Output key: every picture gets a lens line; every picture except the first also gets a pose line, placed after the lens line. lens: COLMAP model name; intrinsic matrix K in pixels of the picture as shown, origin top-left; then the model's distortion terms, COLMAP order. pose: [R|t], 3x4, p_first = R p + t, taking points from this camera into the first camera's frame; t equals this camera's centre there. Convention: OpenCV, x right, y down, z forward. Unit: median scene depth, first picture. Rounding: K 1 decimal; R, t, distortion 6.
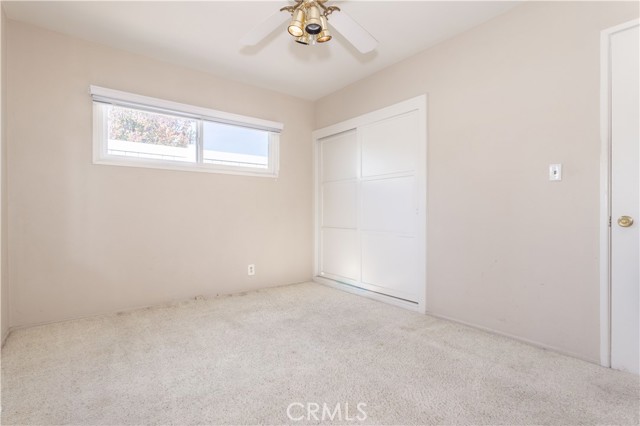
lens RADIAL K [[314.7, 0, 318.6], [0, 314.7, 210.5], [0, 0, 1]] dist [-0.000453, 0.000235]
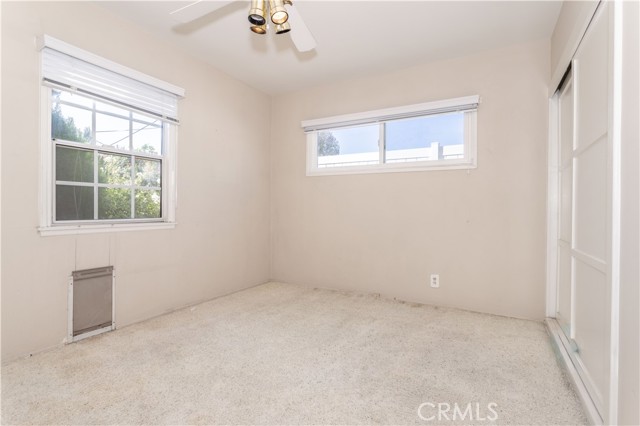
lens RADIAL K [[314.7, 0, 318.6], [0, 314.7, 210.5], [0, 0, 1]] dist [-0.000453, 0.000235]
pose [[0.393438, 0.009040, -0.919307, 0.484642], [-0.007087, 0.999952, 0.006799, -0.006474], [0.919324, 0.003840, 0.393483, 0.410540]]
